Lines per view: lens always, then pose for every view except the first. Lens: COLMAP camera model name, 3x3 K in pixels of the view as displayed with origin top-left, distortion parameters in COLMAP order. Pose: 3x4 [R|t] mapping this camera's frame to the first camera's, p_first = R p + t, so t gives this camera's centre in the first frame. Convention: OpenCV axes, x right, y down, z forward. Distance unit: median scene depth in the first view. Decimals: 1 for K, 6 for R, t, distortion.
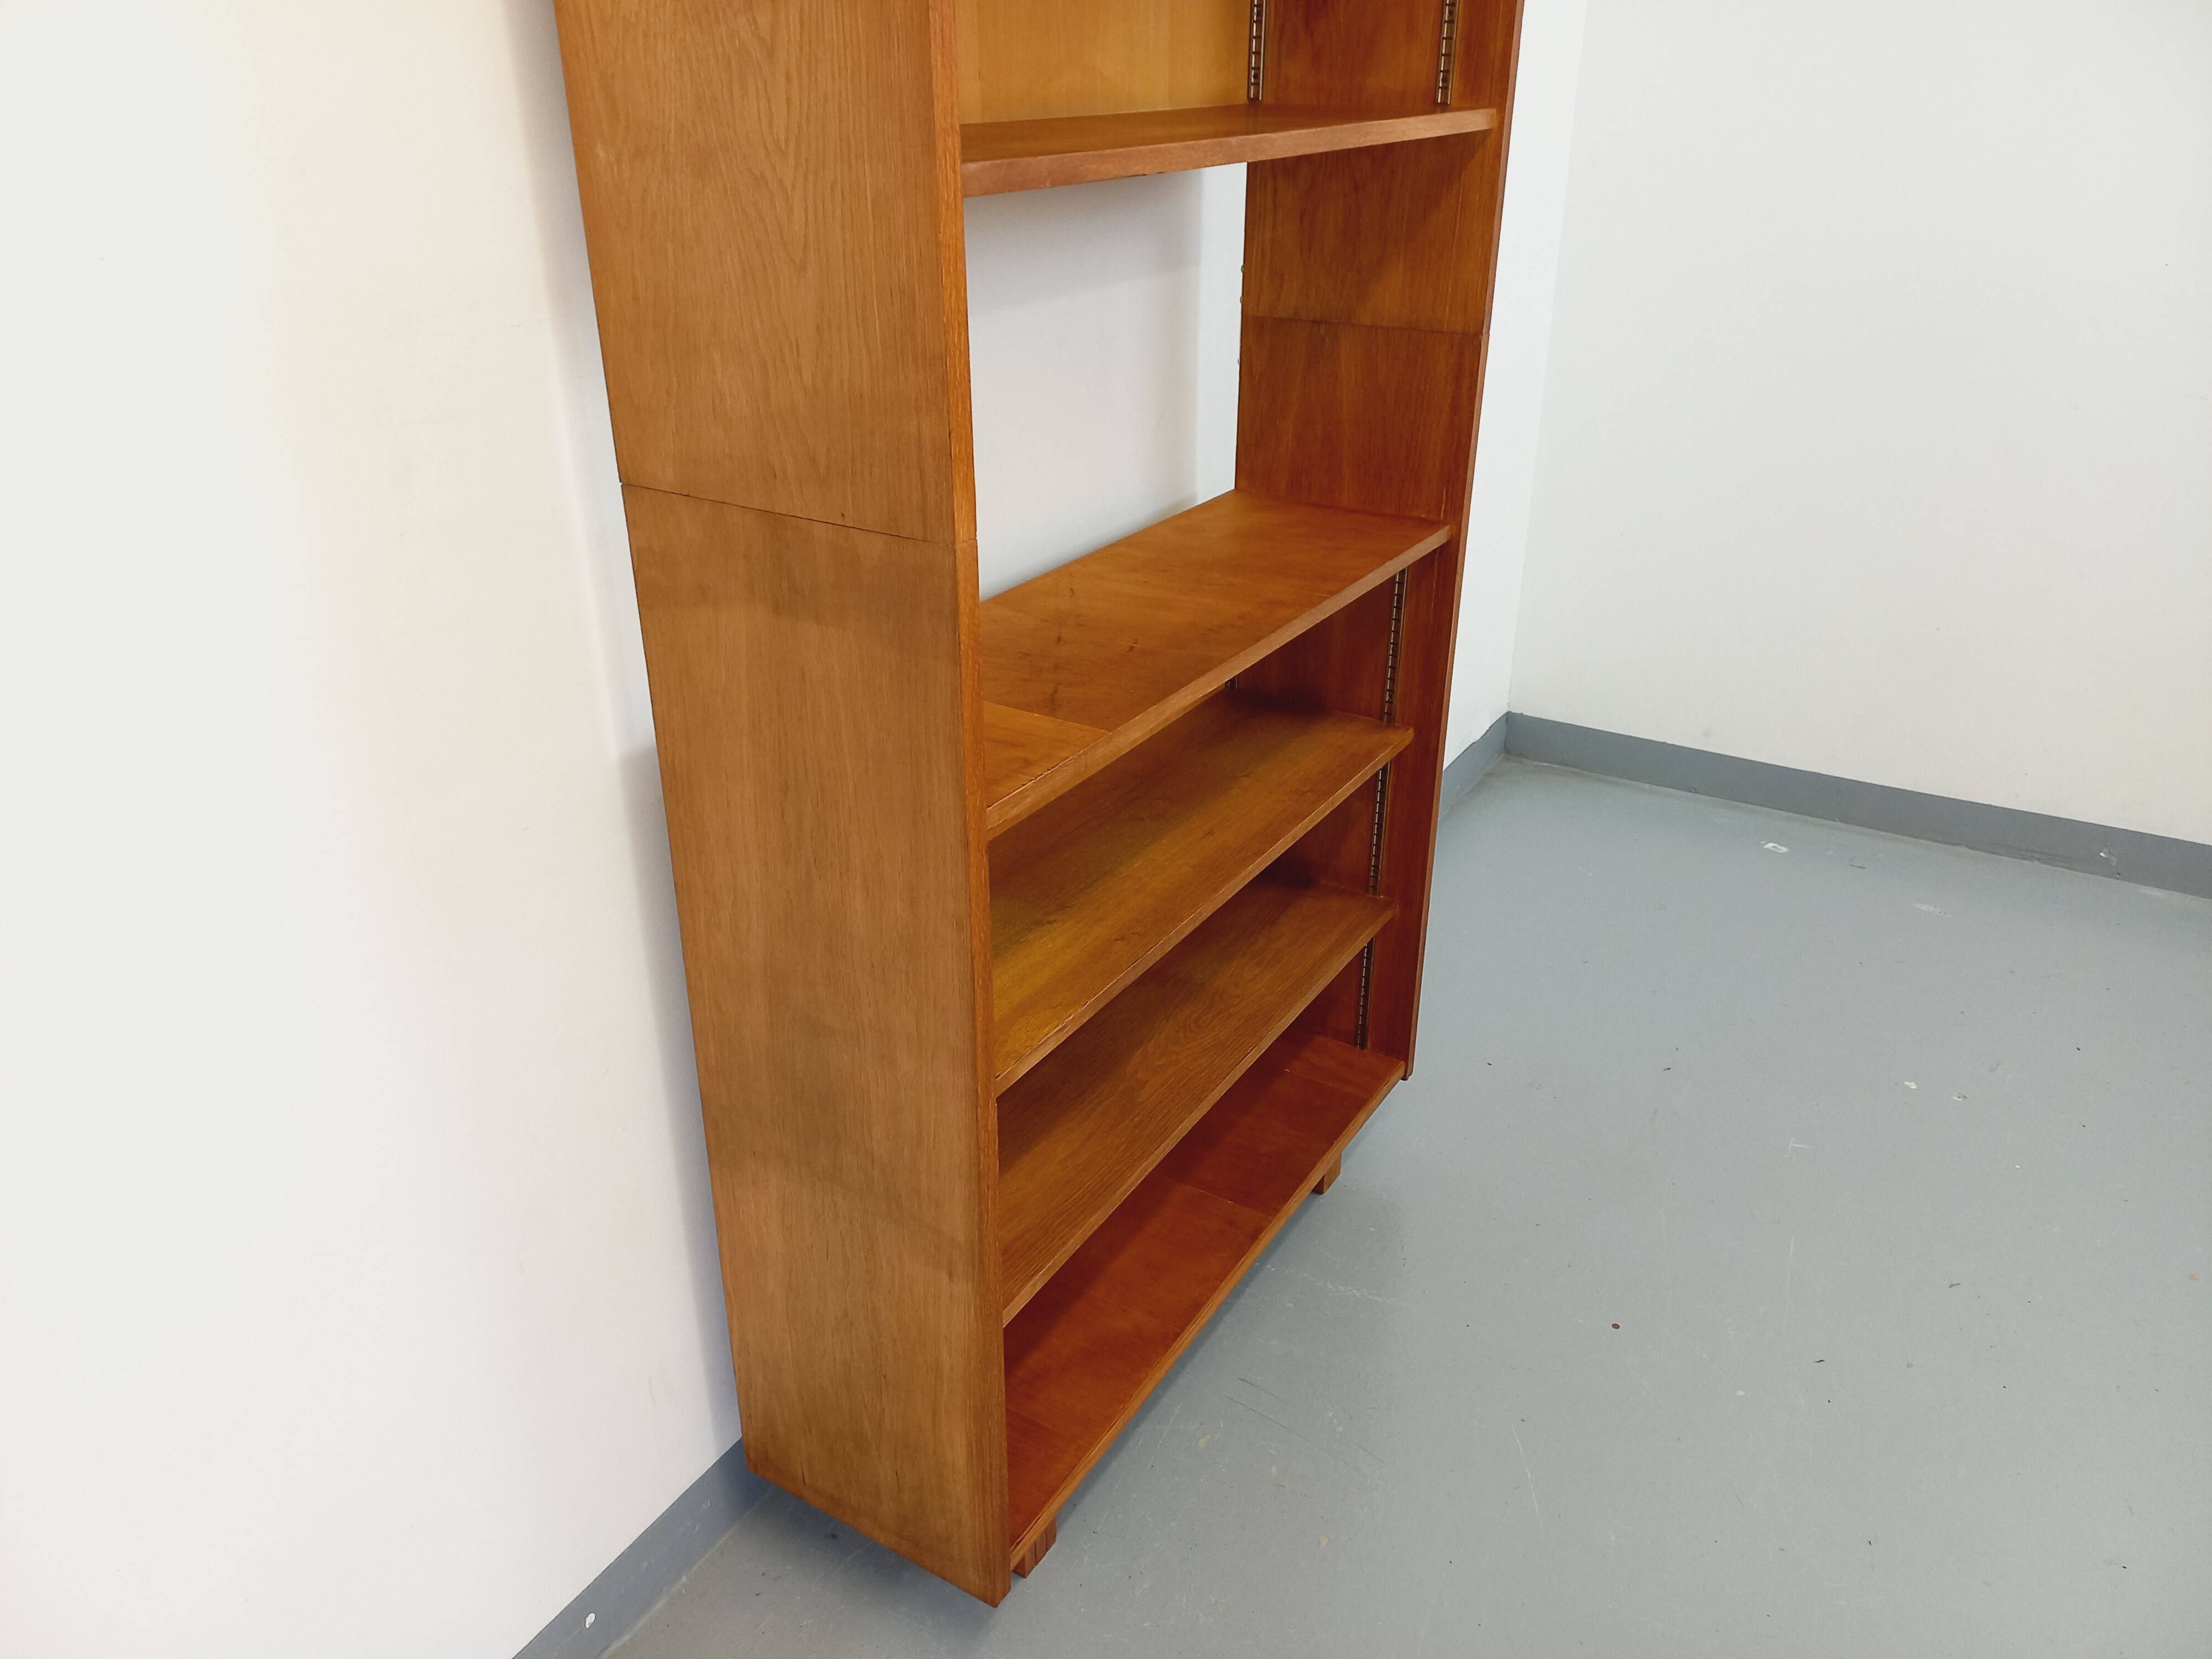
lens RADIAL K [[1617.8, 0, 1111.5], [0, 1617.8, 824.4], [0, 0, 1]] dist [0.076984, -0.048654]
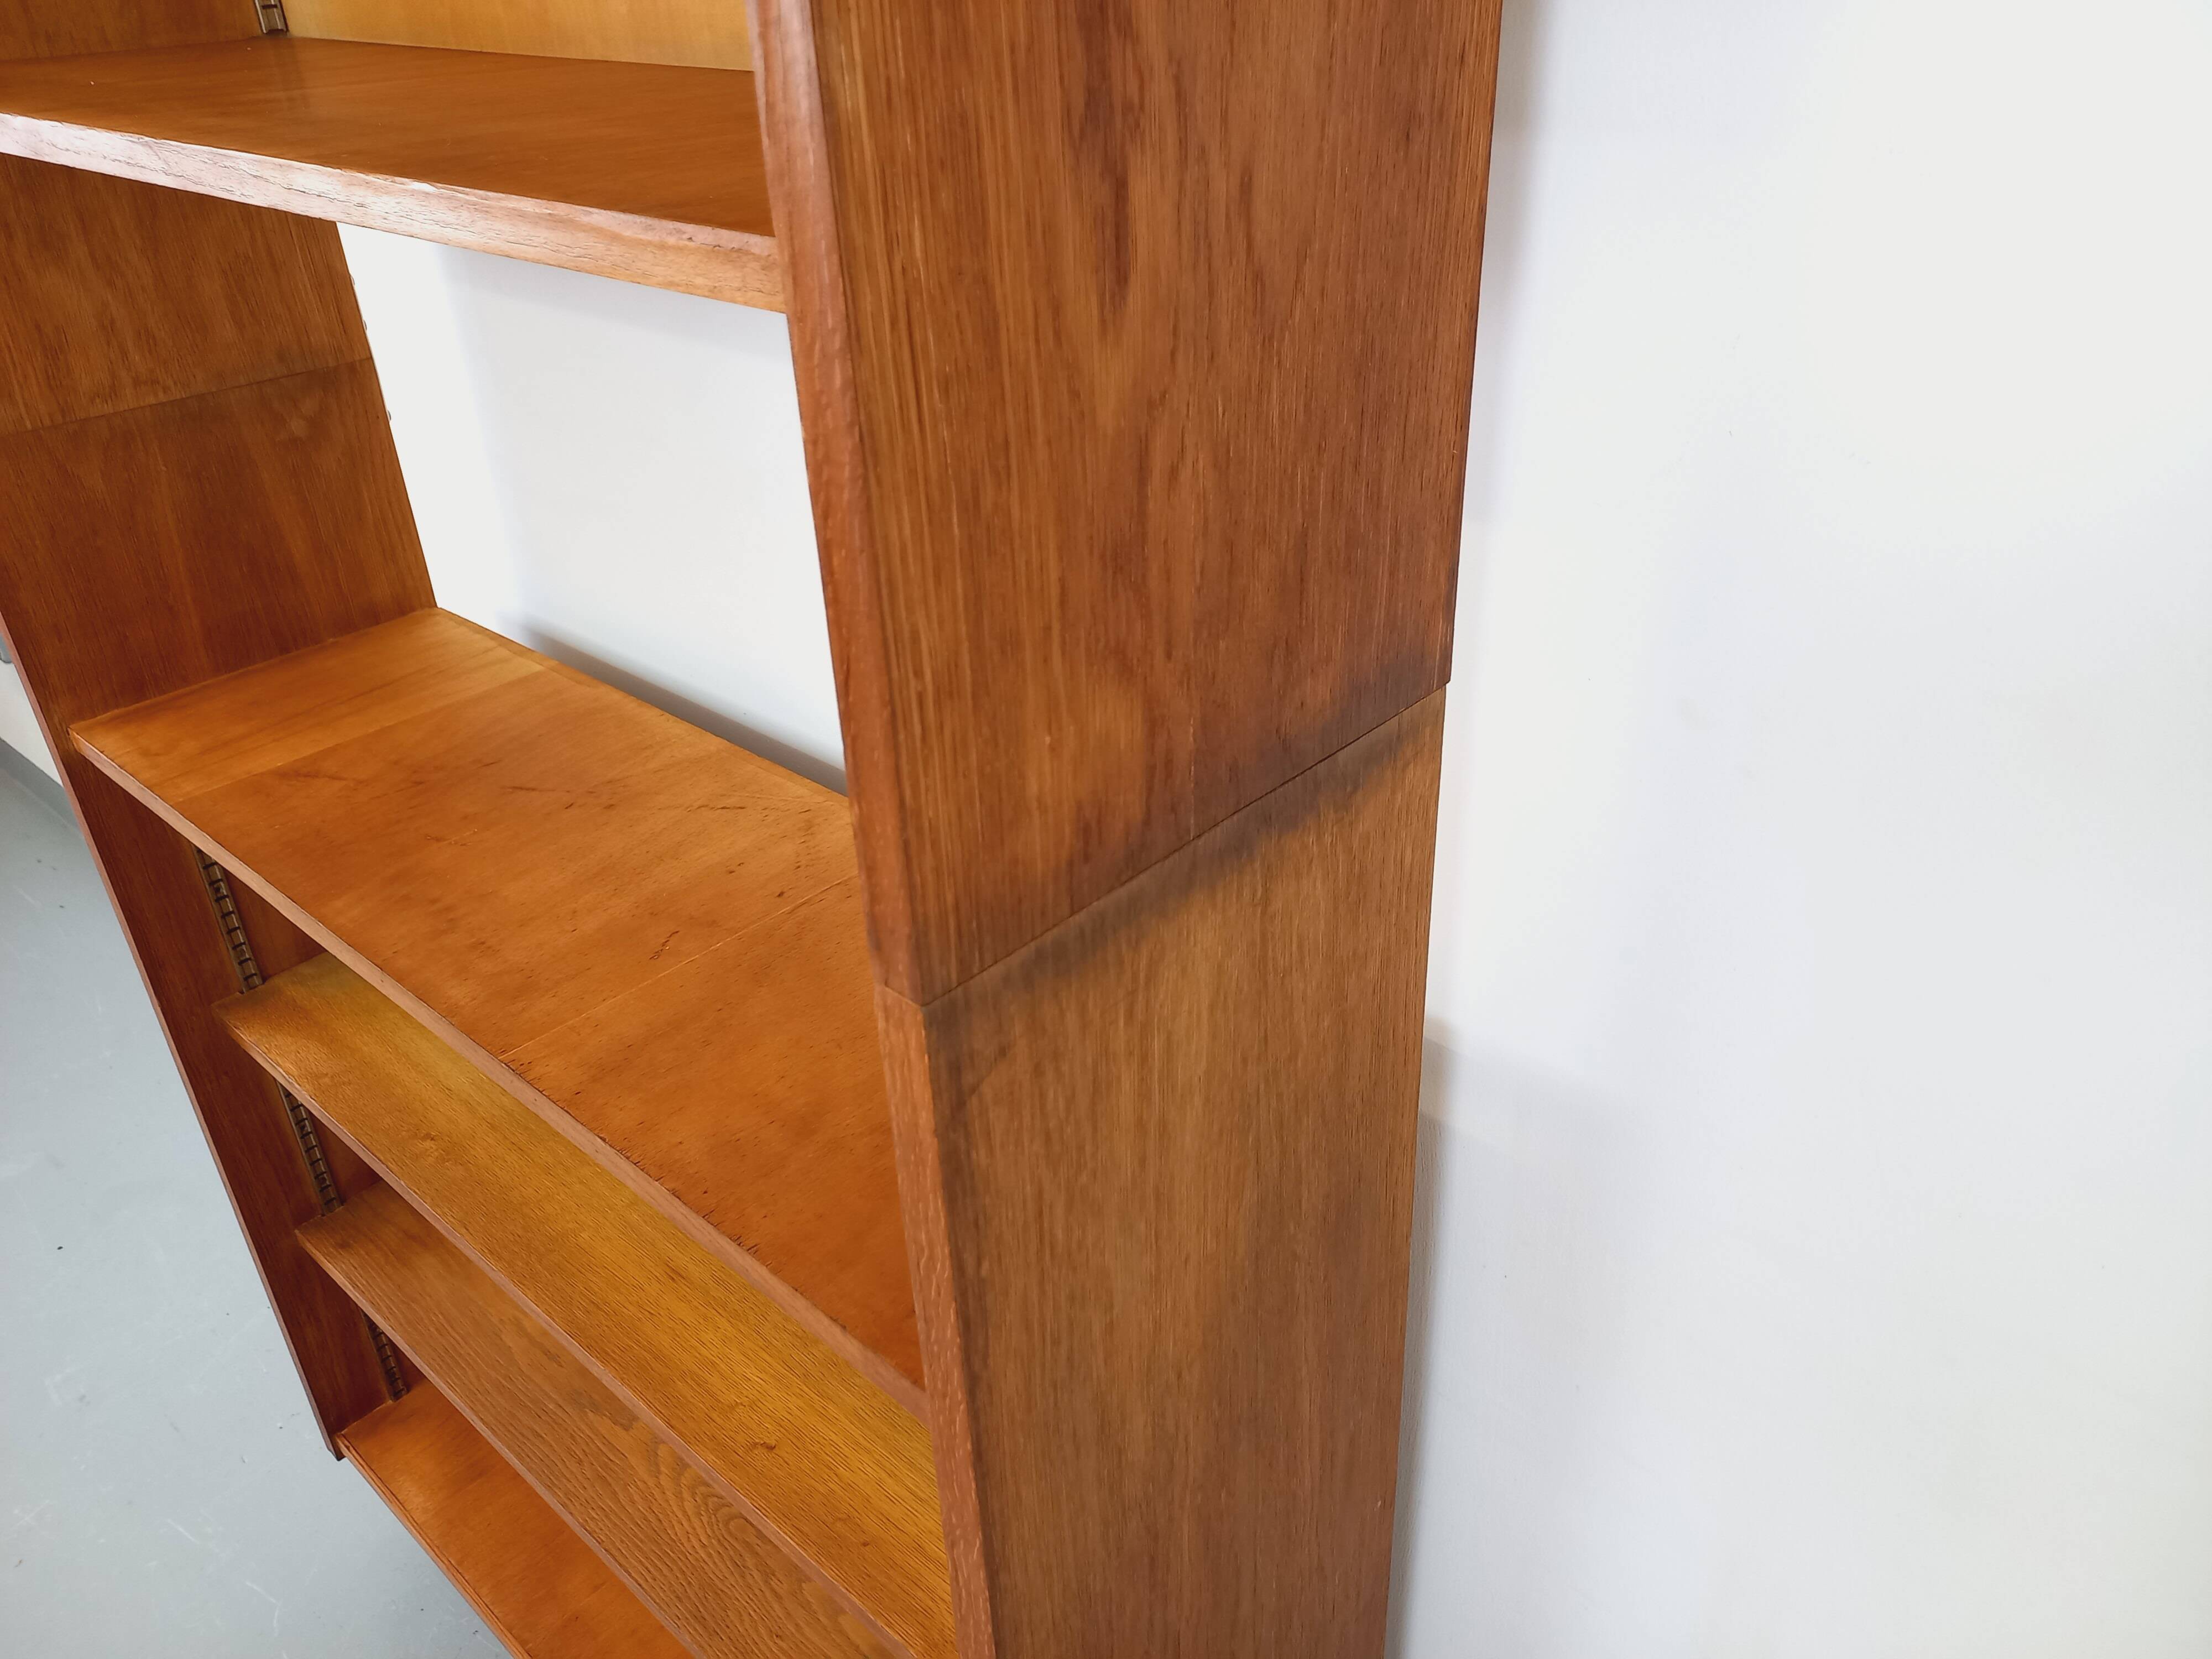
lens RADIAL K [[1615.1, 0, 1112.4], [0, 1615.1, 801.5], [0, 0, 1]] dist [0.088384, -0.096435]
pose [[-0.182294, 0.484937, -0.855339, 0.460204], [-0.396151, 0.759960, 0.515291, -0.499393], [0.899907, 0.432778, 0.053572, 1.028132]]
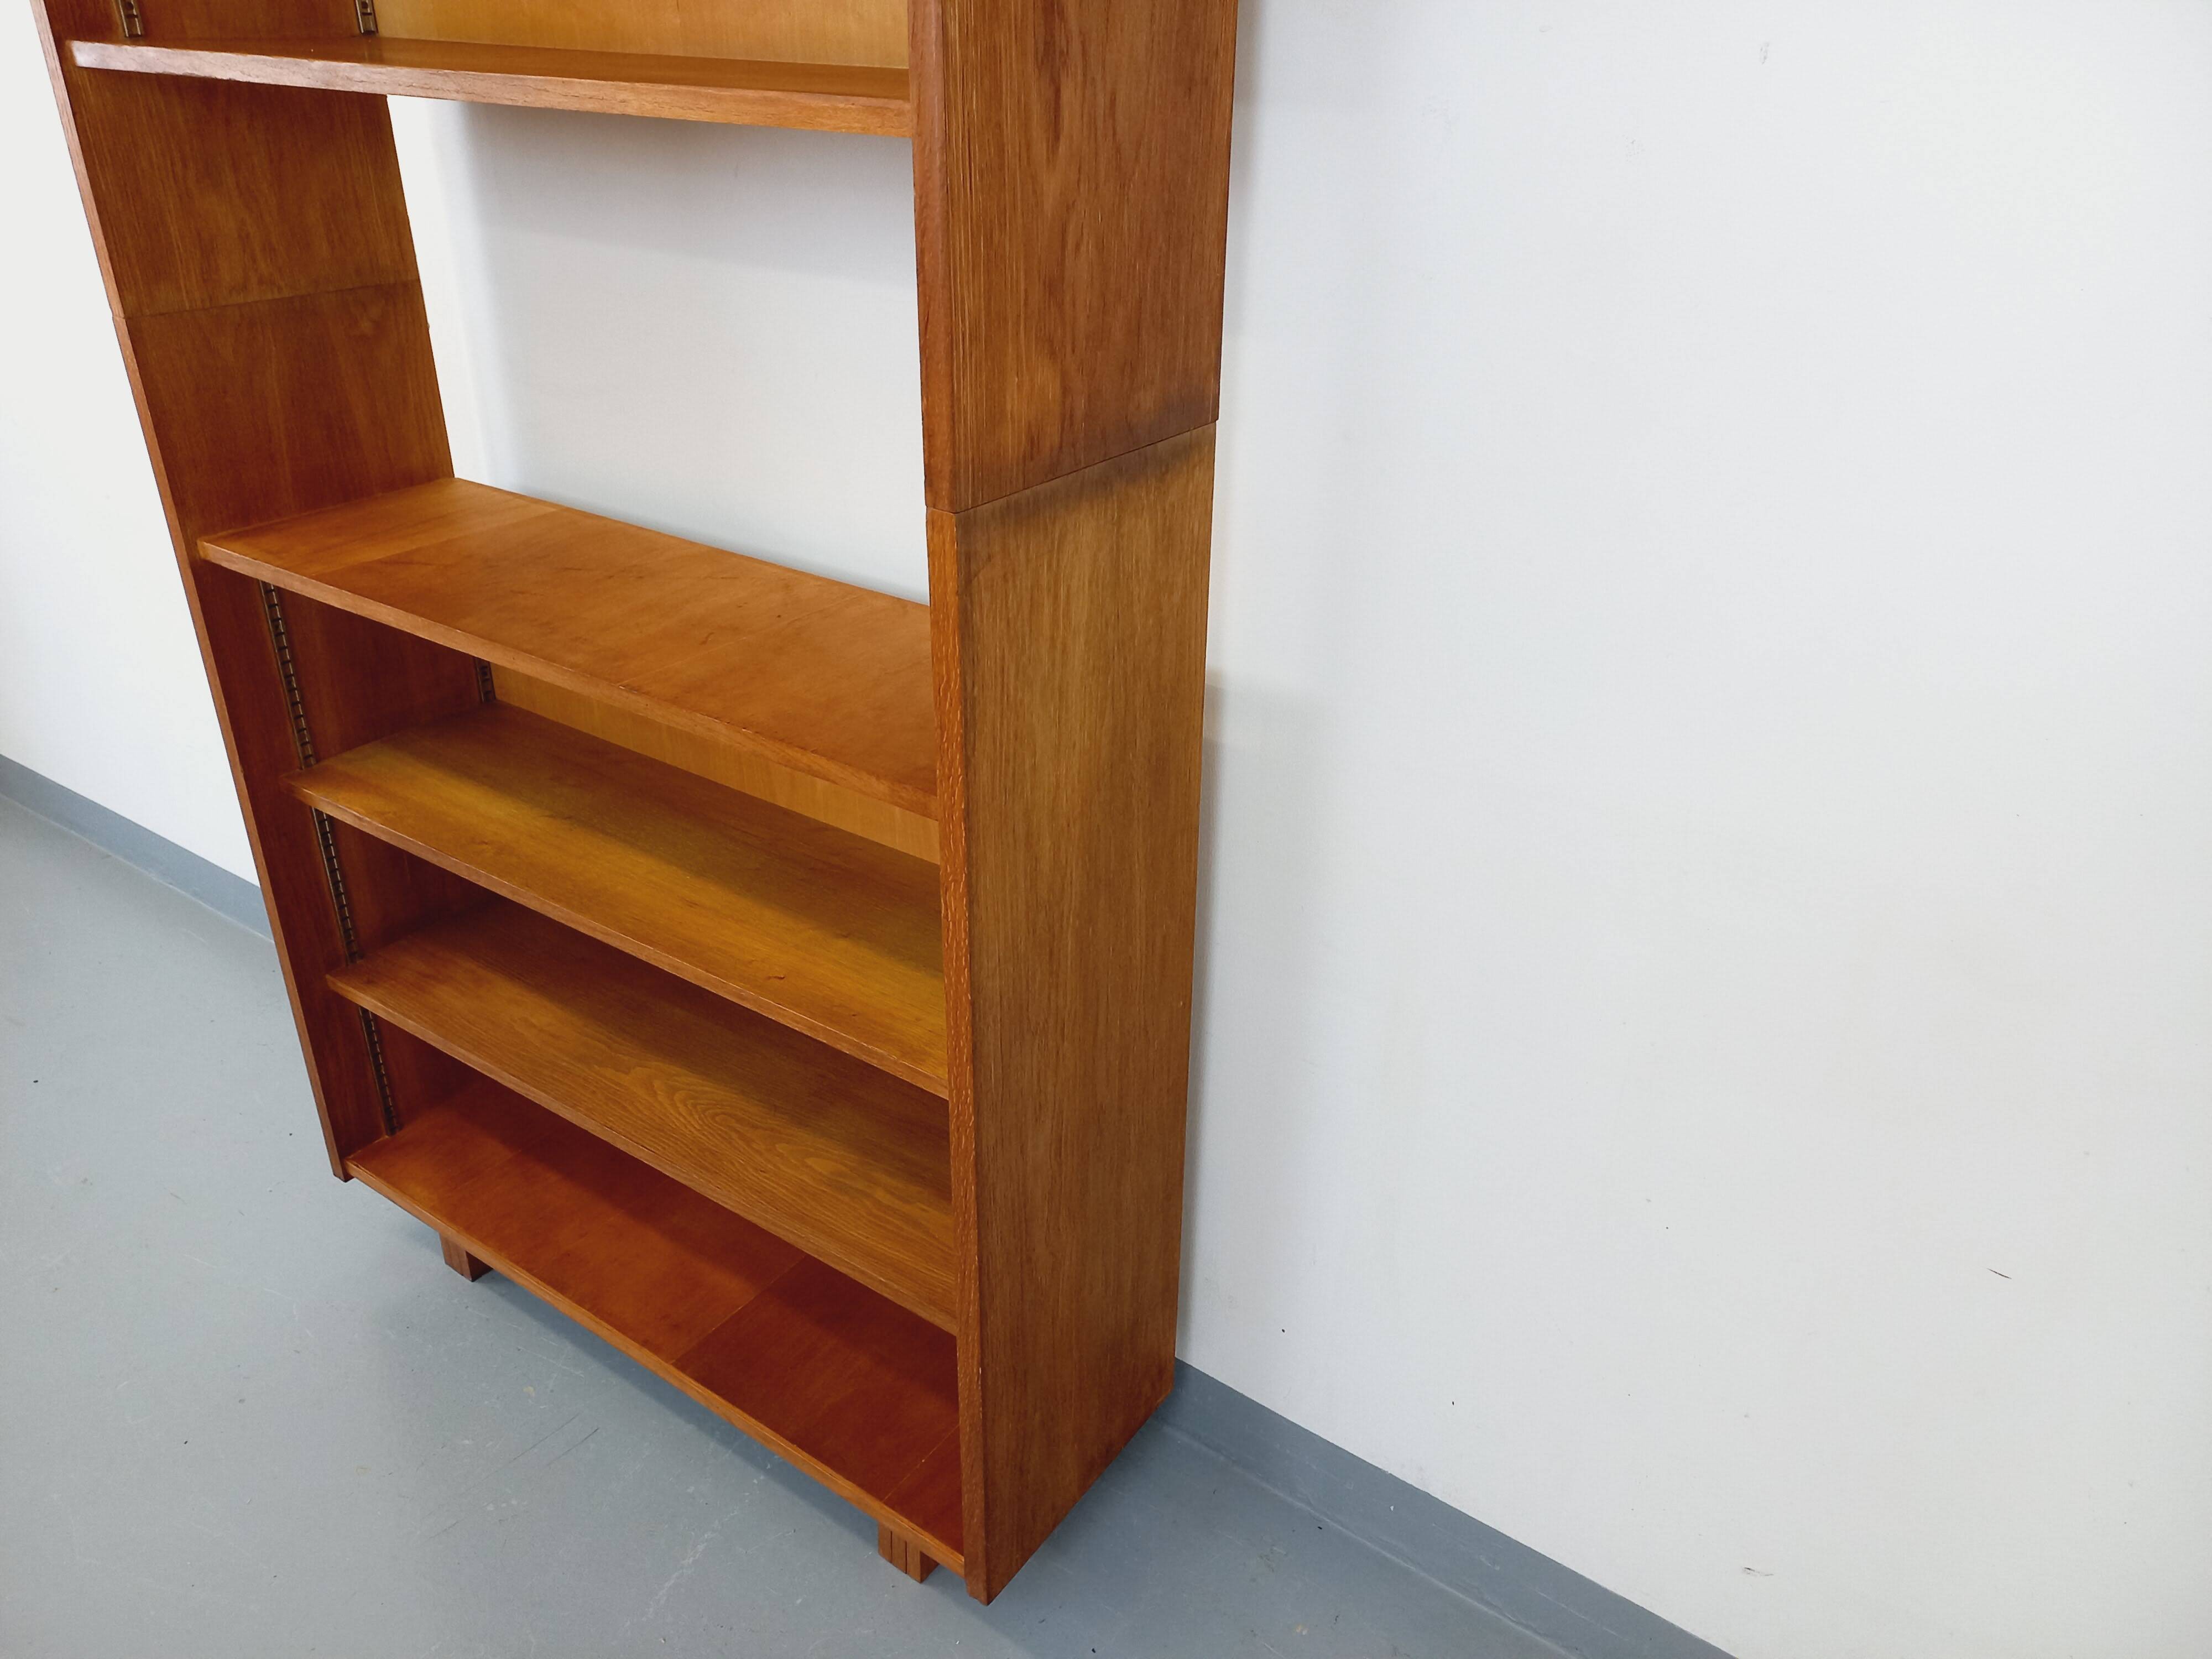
lens RADIAL K [[1615.1, 0, 1101.7], [0, 1615.1, 816.6], [0, 0, 1]] dist [0.088384, -0.096435]
pose [[-0.061761, 0.450674, -0.890549, 0.783309], [-0.446700, 0.785422, 0.428453, -0.490684], [0.892550, 0.424270, 0.152807, 1.033044]]
